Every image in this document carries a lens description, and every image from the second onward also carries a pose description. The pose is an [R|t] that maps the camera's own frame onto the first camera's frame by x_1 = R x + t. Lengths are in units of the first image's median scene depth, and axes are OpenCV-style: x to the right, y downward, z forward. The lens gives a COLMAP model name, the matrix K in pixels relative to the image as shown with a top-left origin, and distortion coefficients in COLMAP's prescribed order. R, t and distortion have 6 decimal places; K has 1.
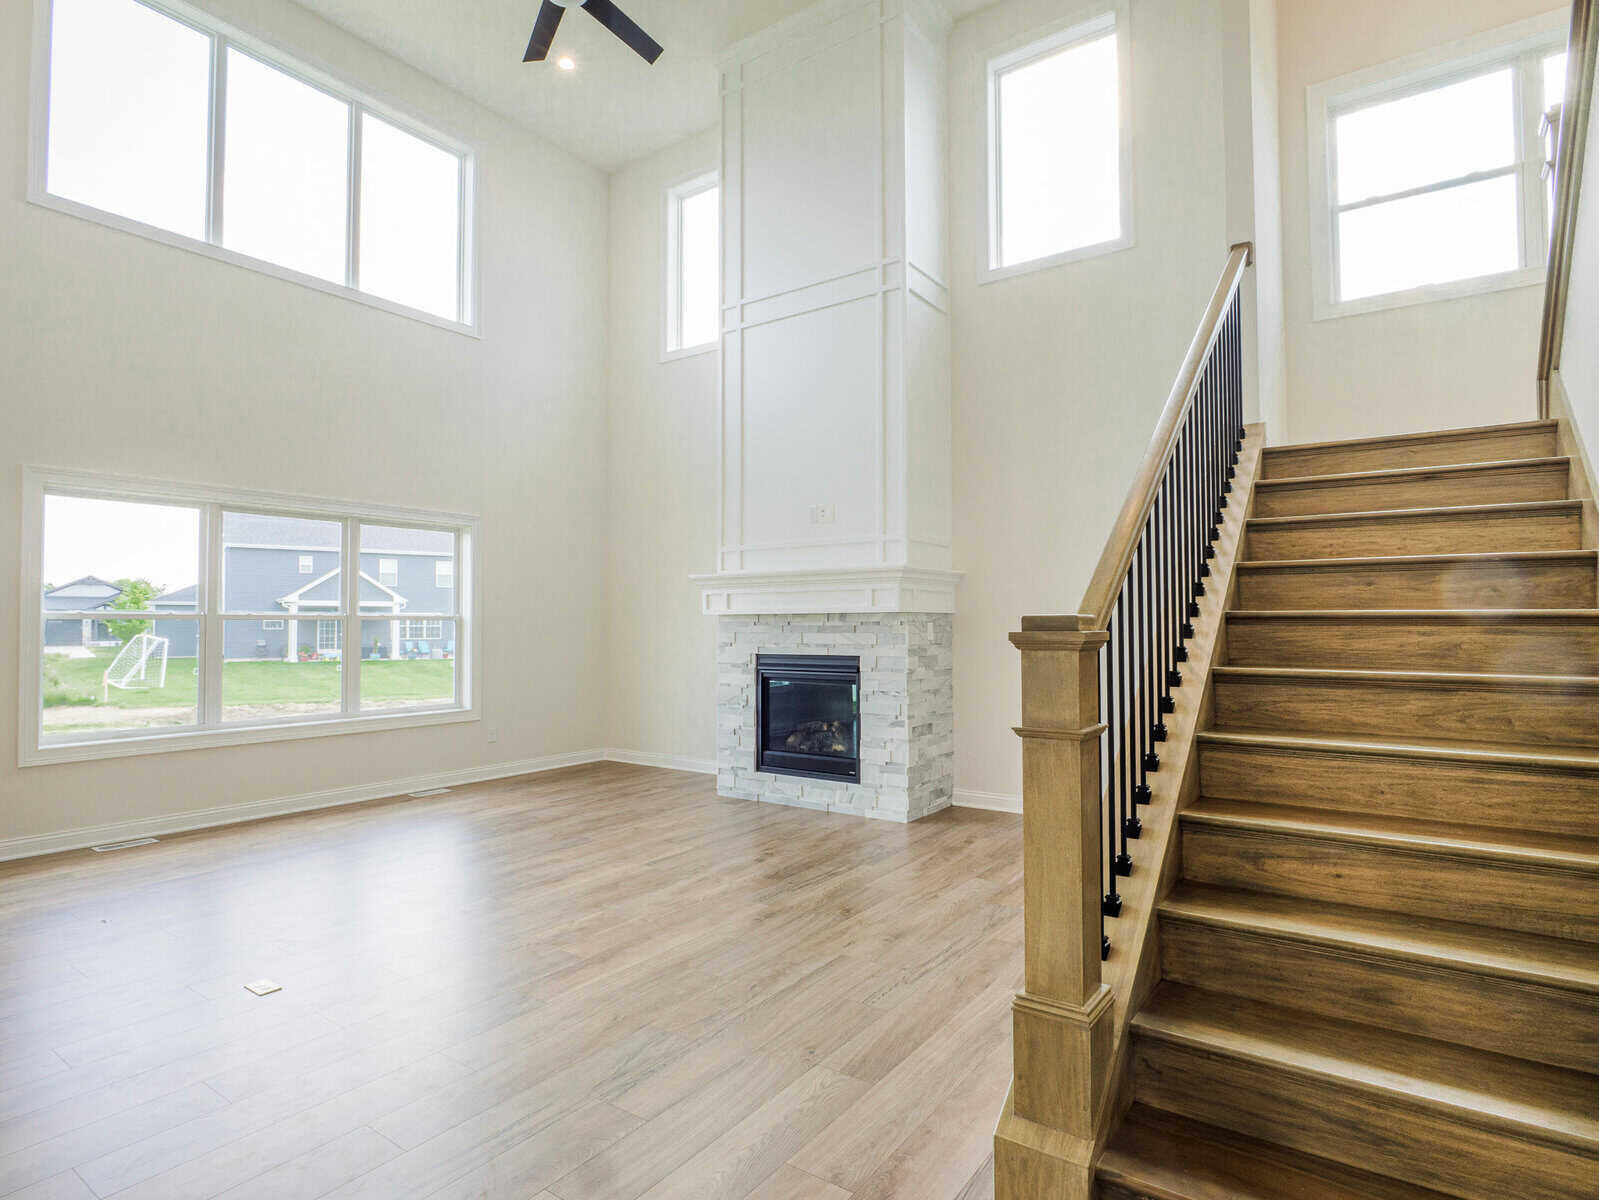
lens RADIAL K [[856.7, 0, 804.2], [0, 856.7, 601.6], [0, 0, 1]] dist [-0.016168, 0.001805]
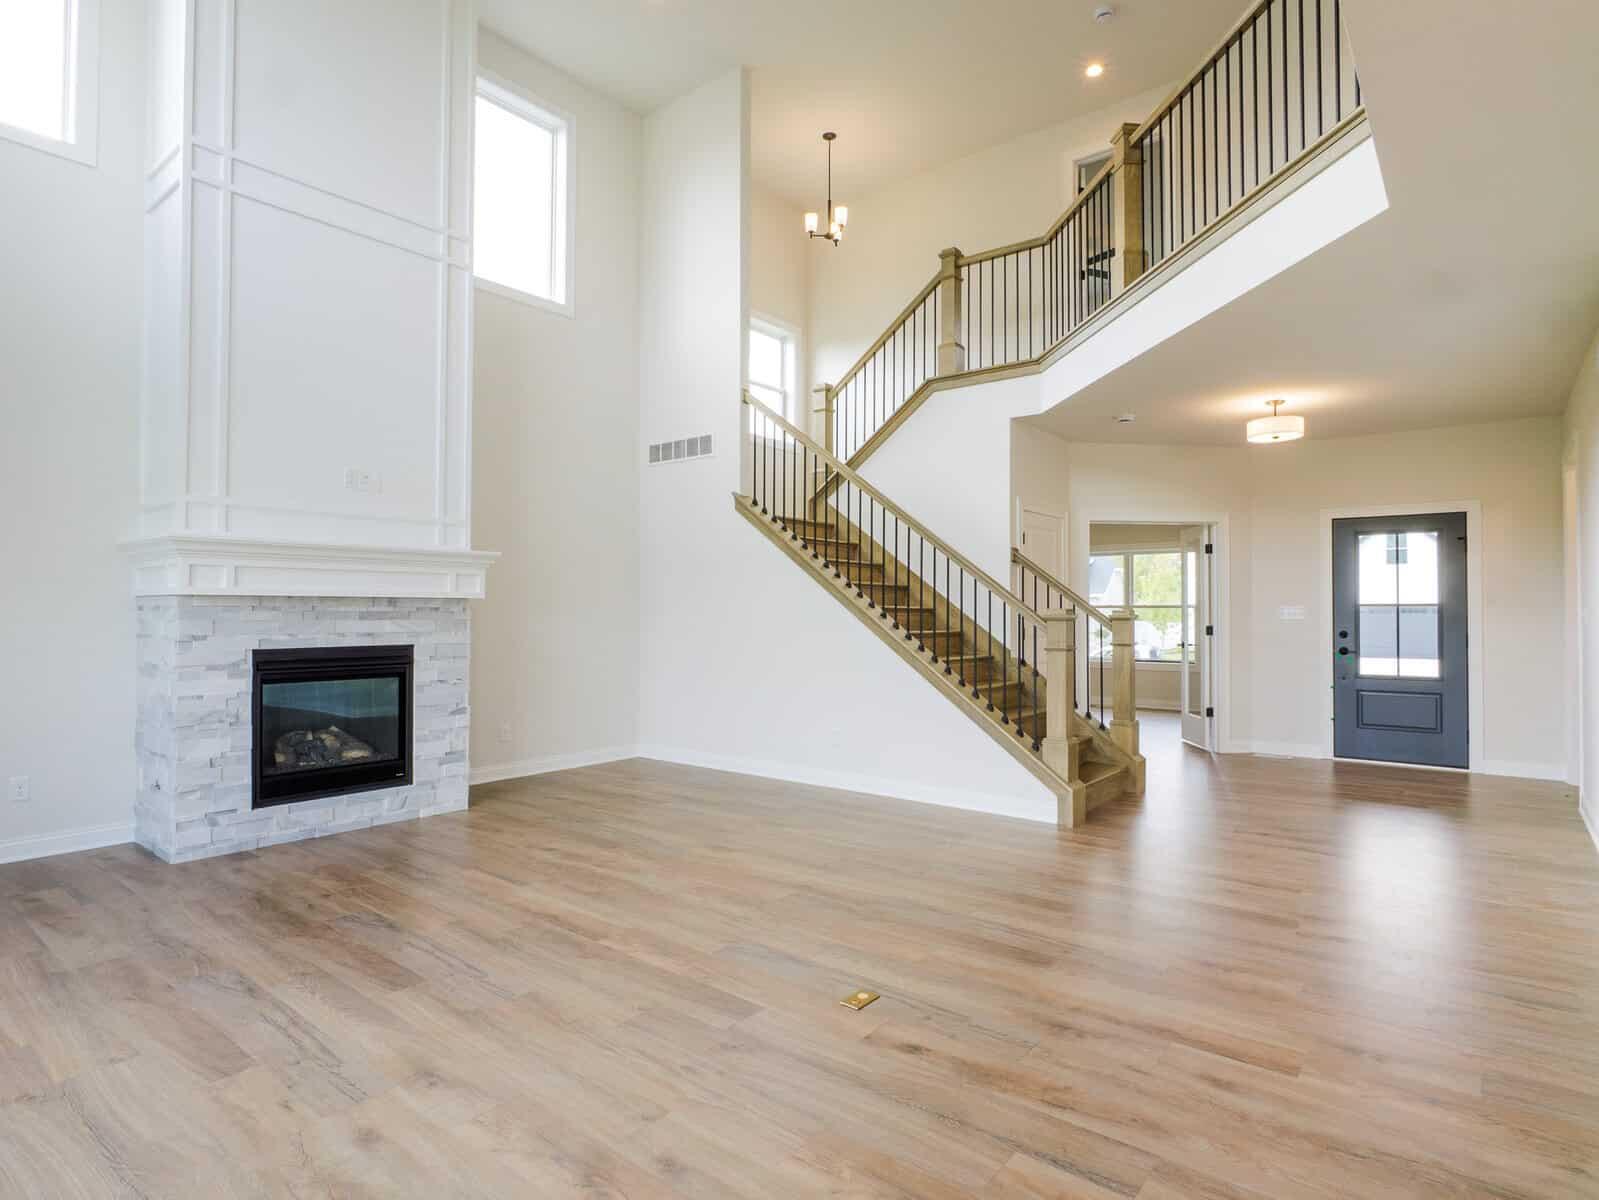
lens RADIAL K [[856.7, 0, 804.2], [0, 856.7, 601.6], [0, 0, 1]] dist [-0.016168, 0.001805]
pose [[0.057724, 0.015015, 0.998220, -0.809168], [-0.029659, 0.999471, -0.013319, 0.016931], [-0.997892, -0.028837, 0.058138, 0.521956]]
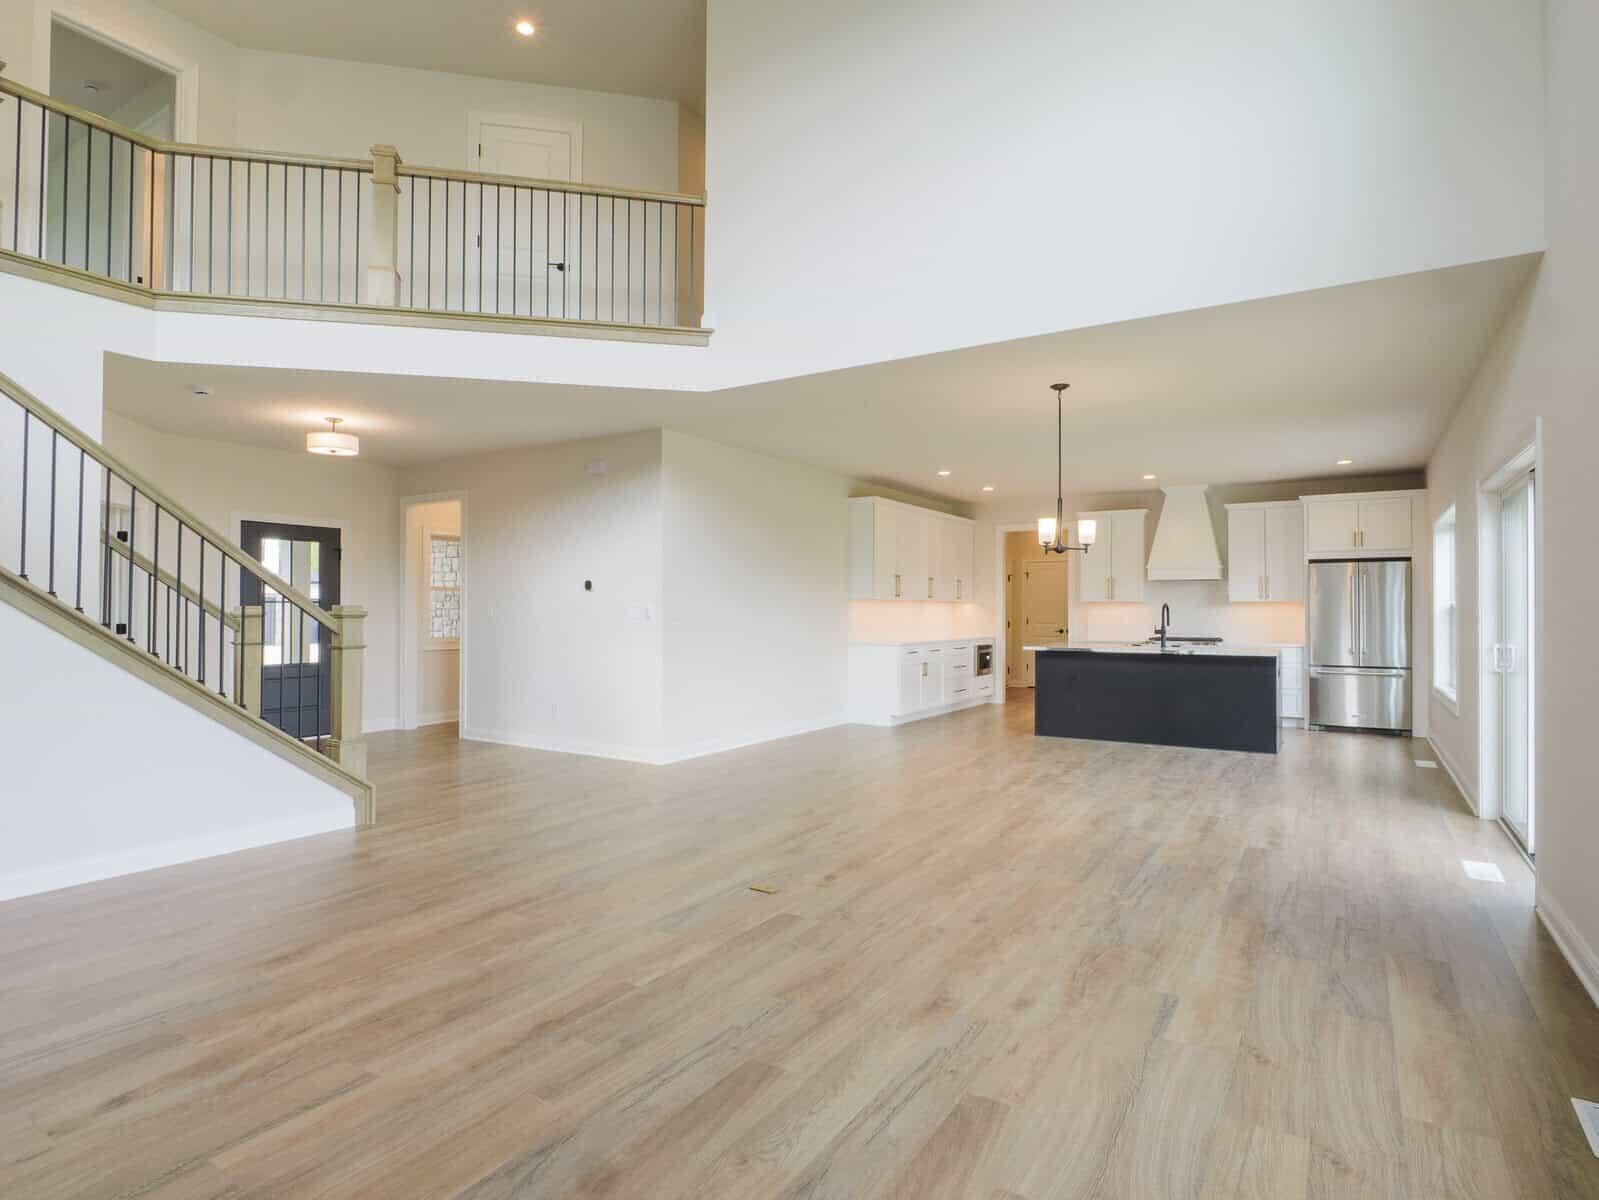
lens RADIAL K [[856.7, 0, 804.2], [0, 856.7, 601.6], [0, 0, 1]] dist [-0.016168, 0.001805]
pose [[-0.998710, -0.000233, -0.050785, -0.323432], [0.001722, 0.999259, -0.038459, 0.034535], [0.050757, -0.038497, -0.997969, 1.187175]]
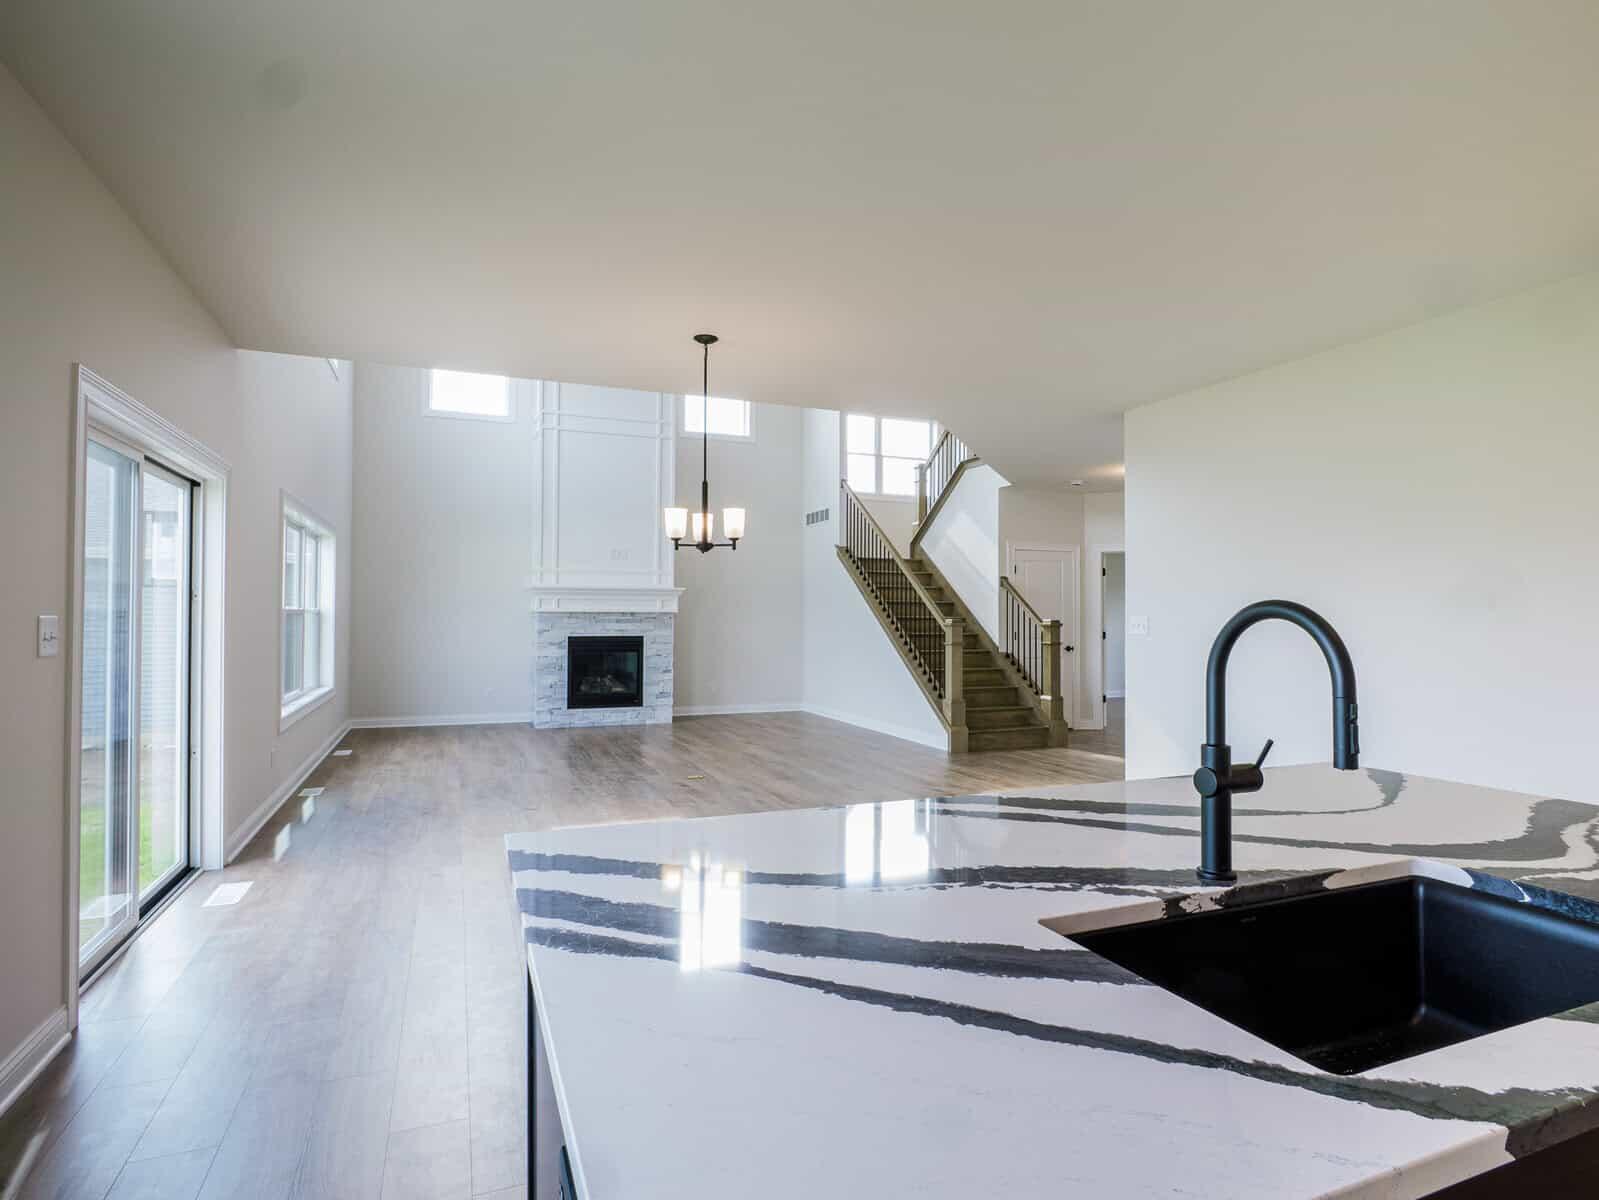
lens RADIAL K [[856.7, 0, 804.2], [0, 856.7, 601.6], [0, 0, 1]] dist [-0.016168, 0.001805]
pose [[0.541737, 0.017360, 0.840369, -1.248345], [-0.029714, 0.999557, -0.001493, -0.015934], [-0.840023, -0.024162, 0.542013, -0.257944]]
